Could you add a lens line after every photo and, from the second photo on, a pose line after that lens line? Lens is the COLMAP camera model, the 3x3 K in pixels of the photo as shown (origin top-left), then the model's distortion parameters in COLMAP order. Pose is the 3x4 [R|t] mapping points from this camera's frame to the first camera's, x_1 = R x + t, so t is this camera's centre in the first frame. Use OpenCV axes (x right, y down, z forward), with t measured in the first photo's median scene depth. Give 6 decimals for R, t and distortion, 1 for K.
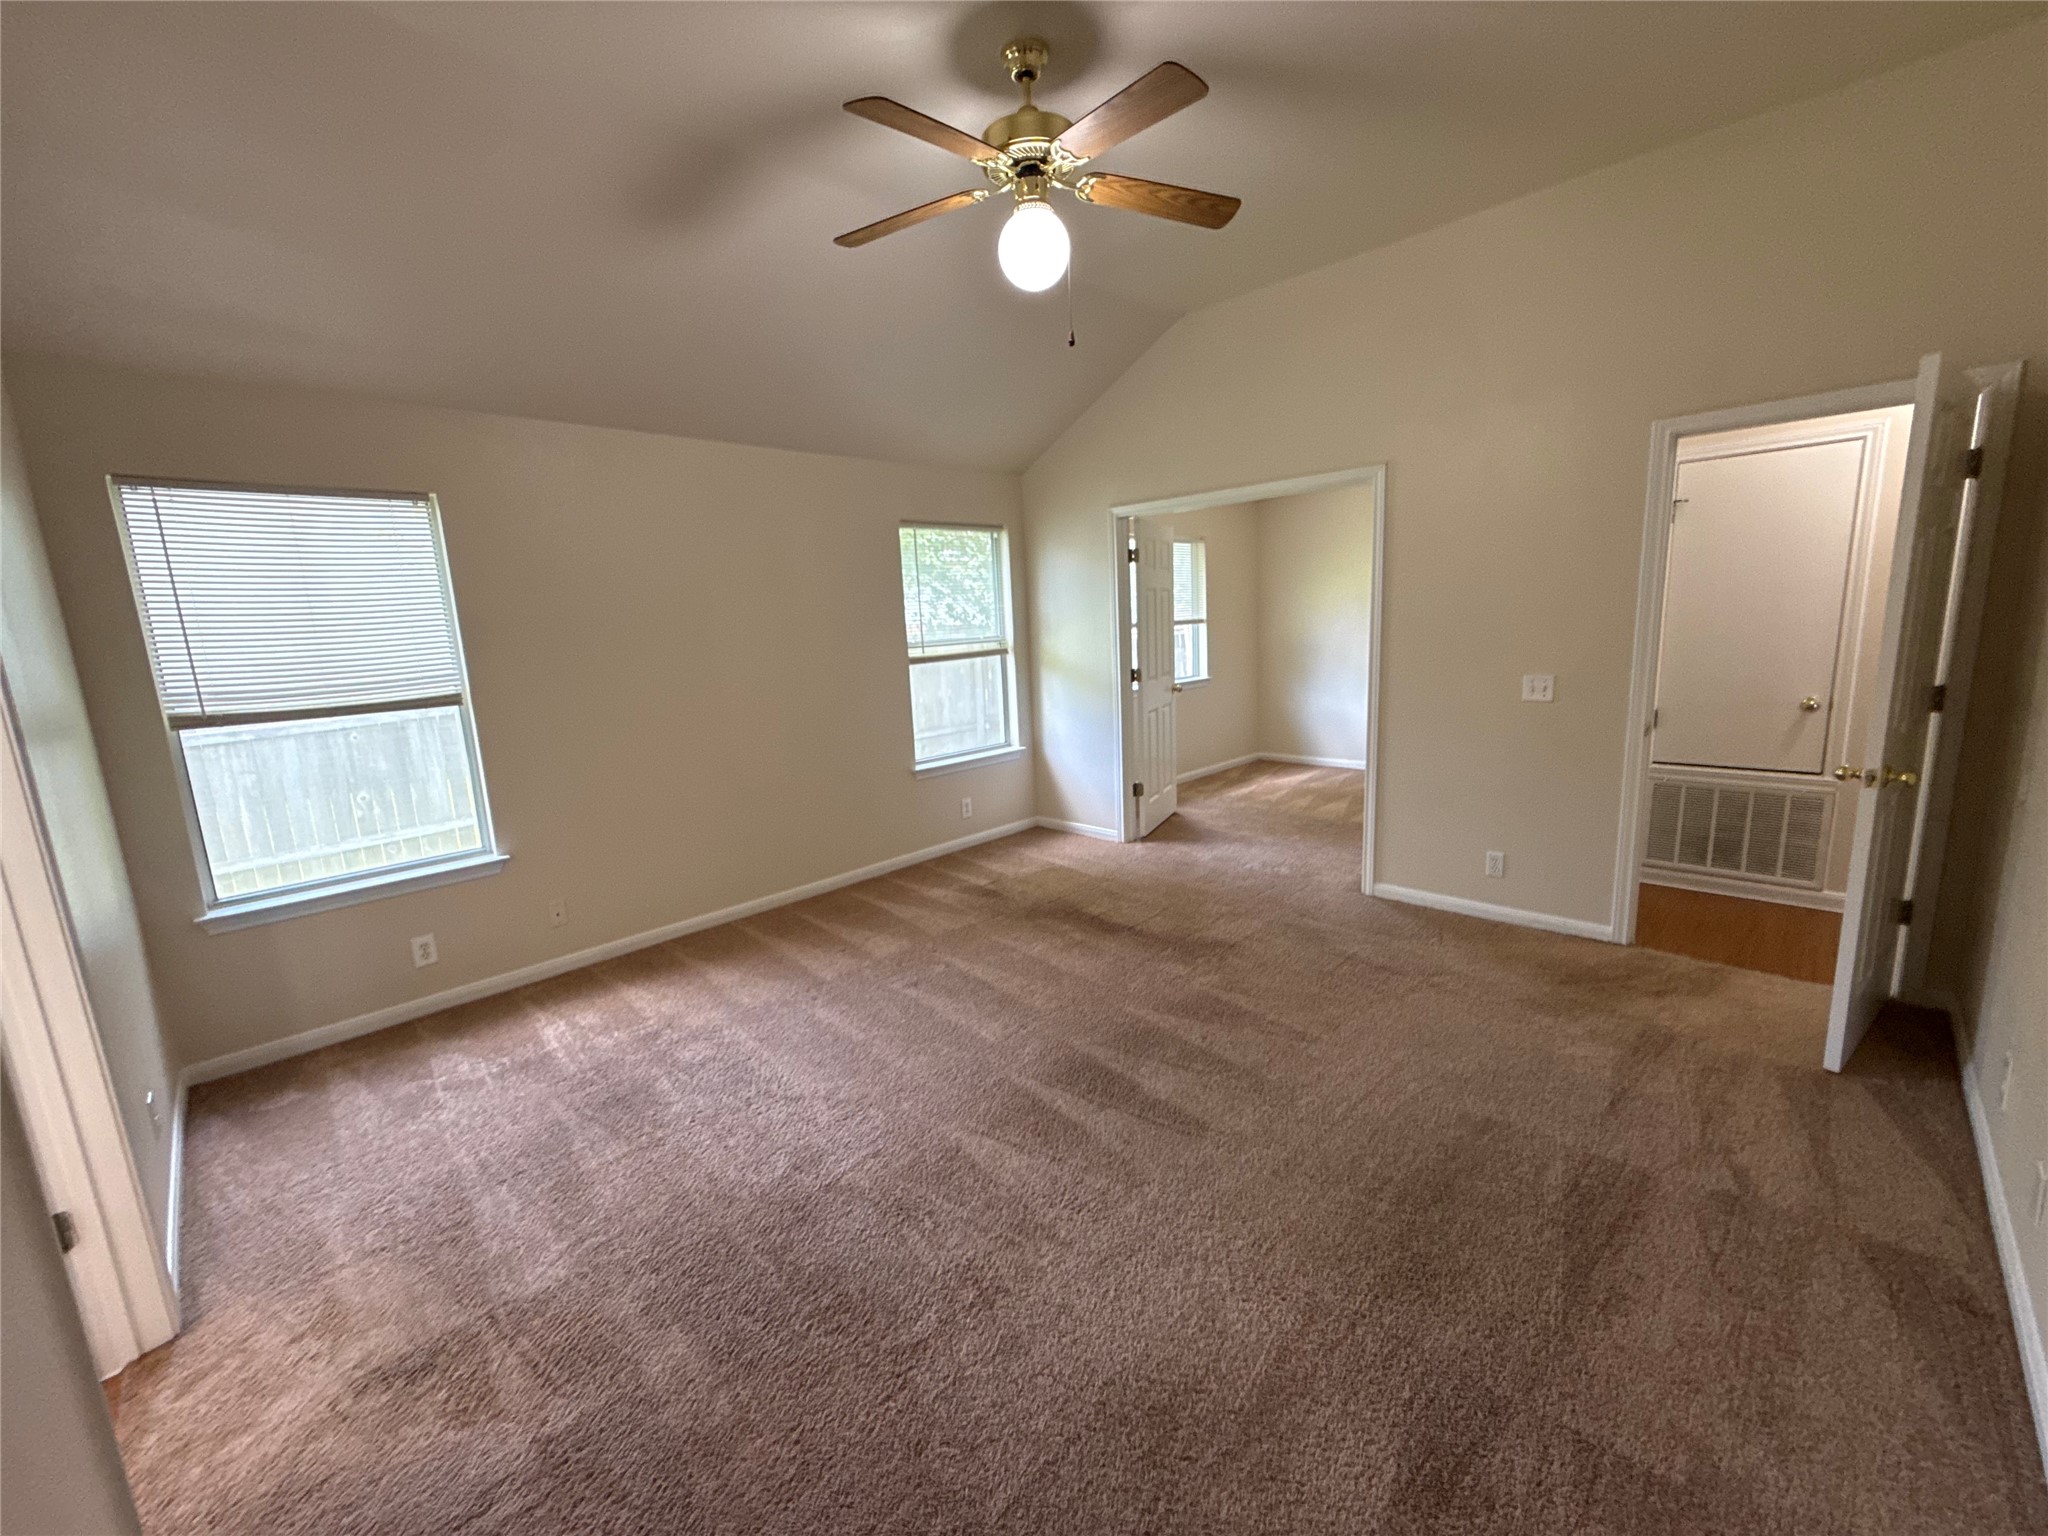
lens RADIAL K [[818.2, 0, 1010.7], [0, 818.2, 765.1], [0, 0, 1]] dist [-0.000611, 0.000436]
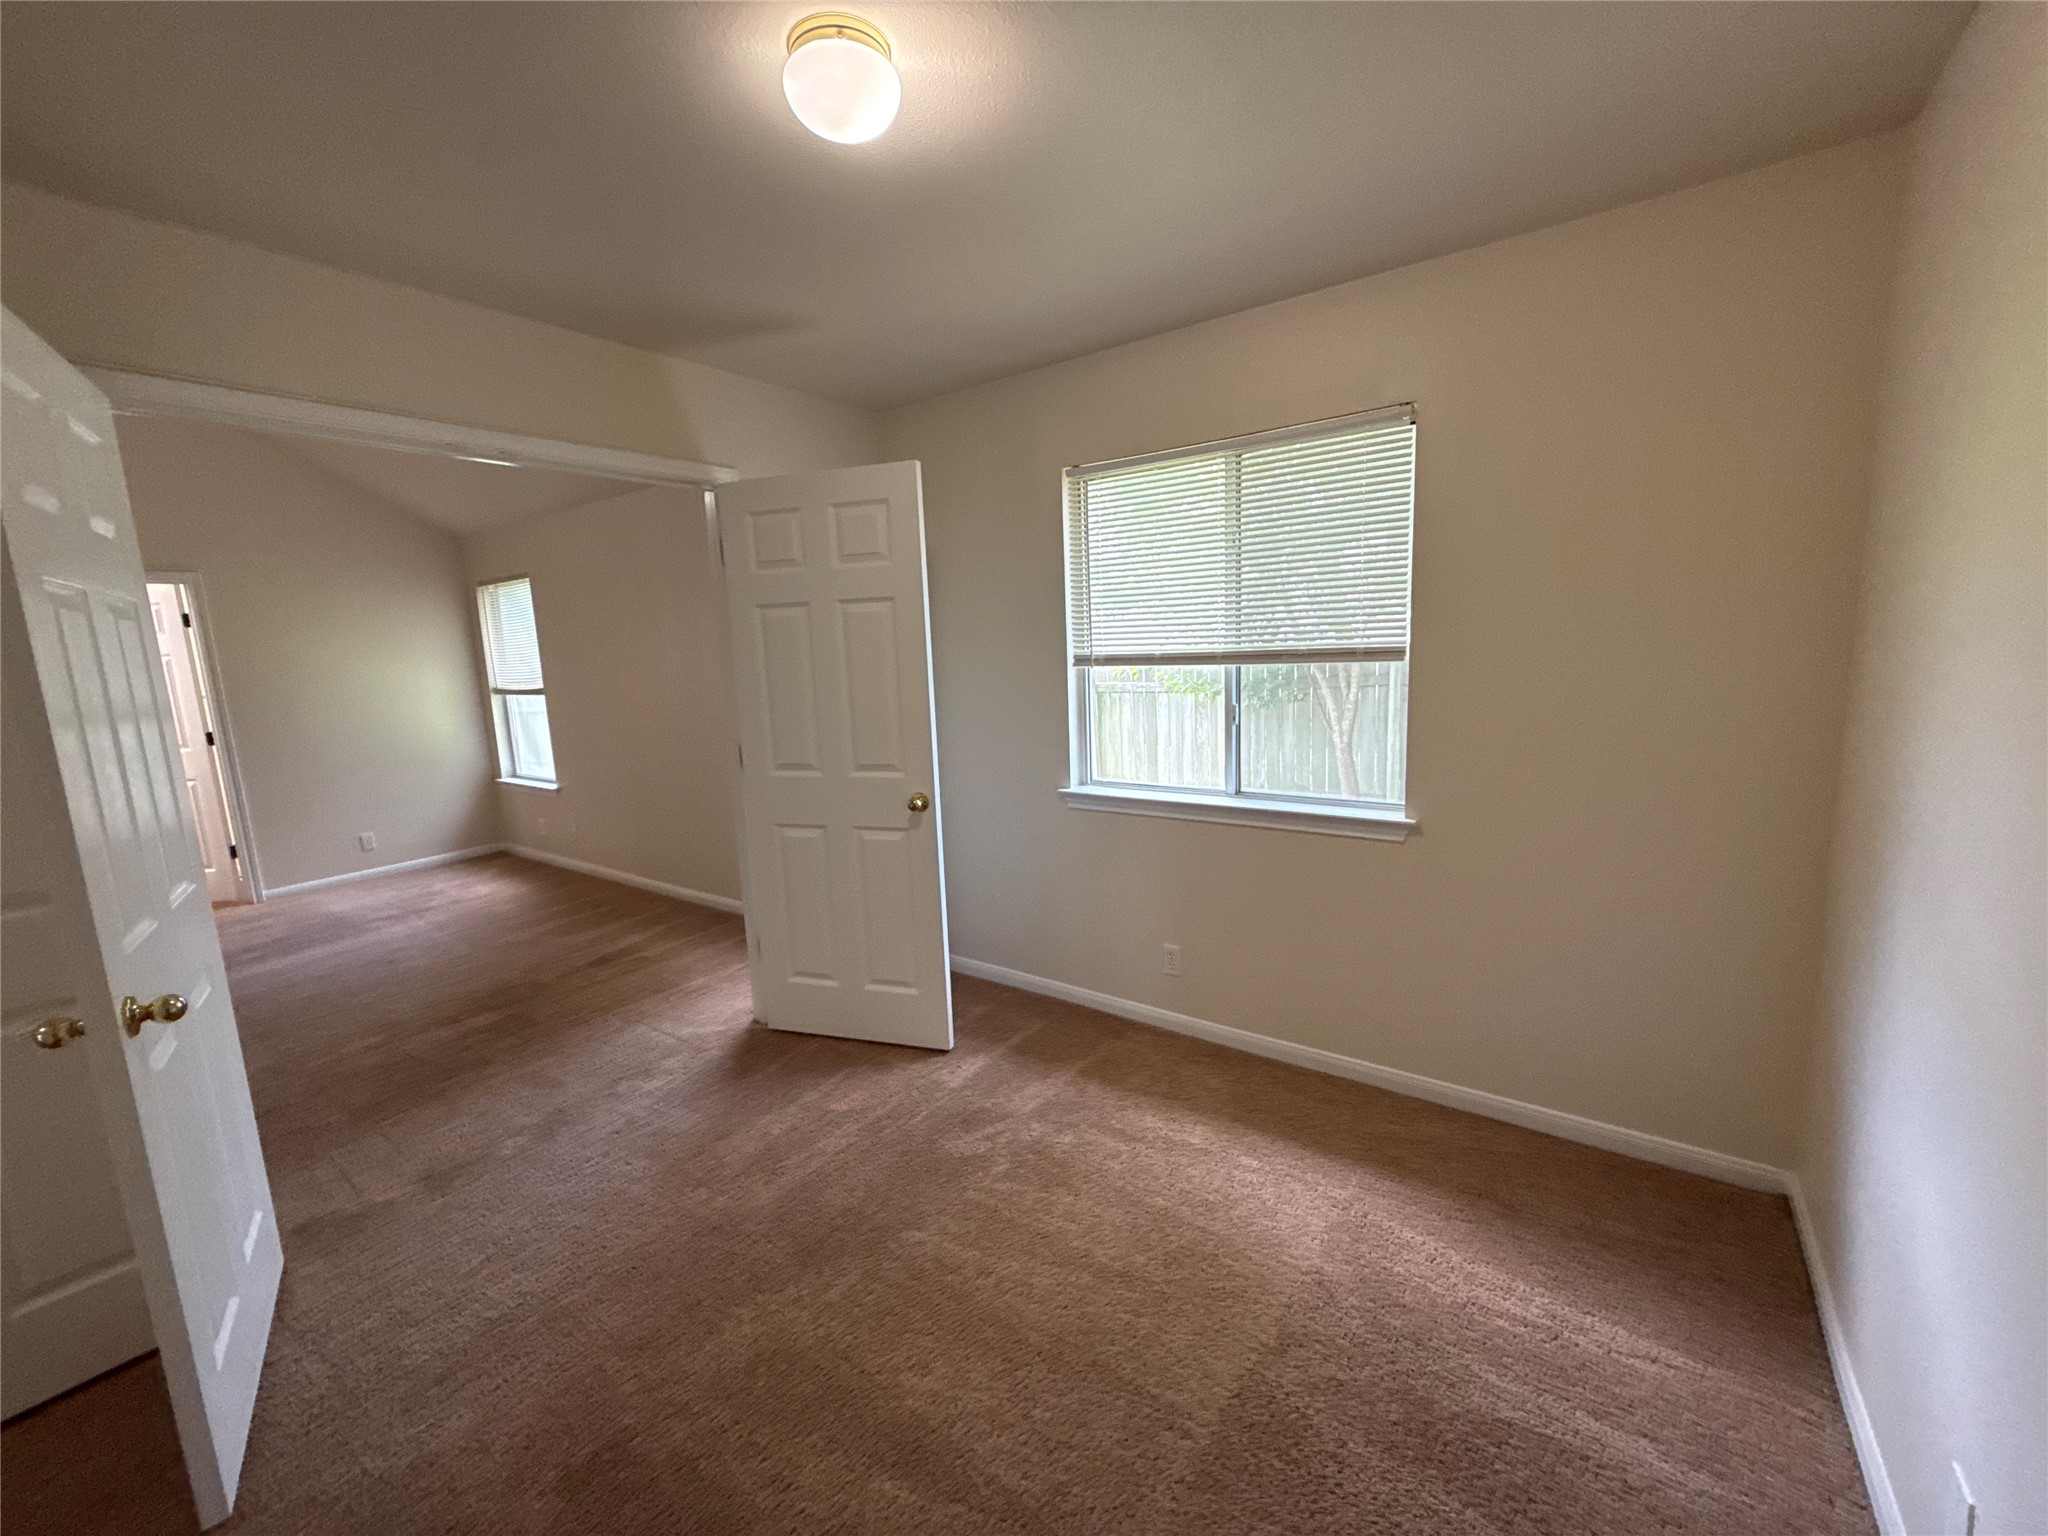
lens RADIAL K [[818.2, 0, 1010.7], [0, 818.2, 765.1], [0, 0, 1]] dist [-0.000611, 0.000436]
pose [[0.148673, 0.206233, -0.967142, 0.812296], [-0.120570, 0.974495, 0.189266, -0.261535], [0.981509, 0.088469, 0.169746, 1.177374]]
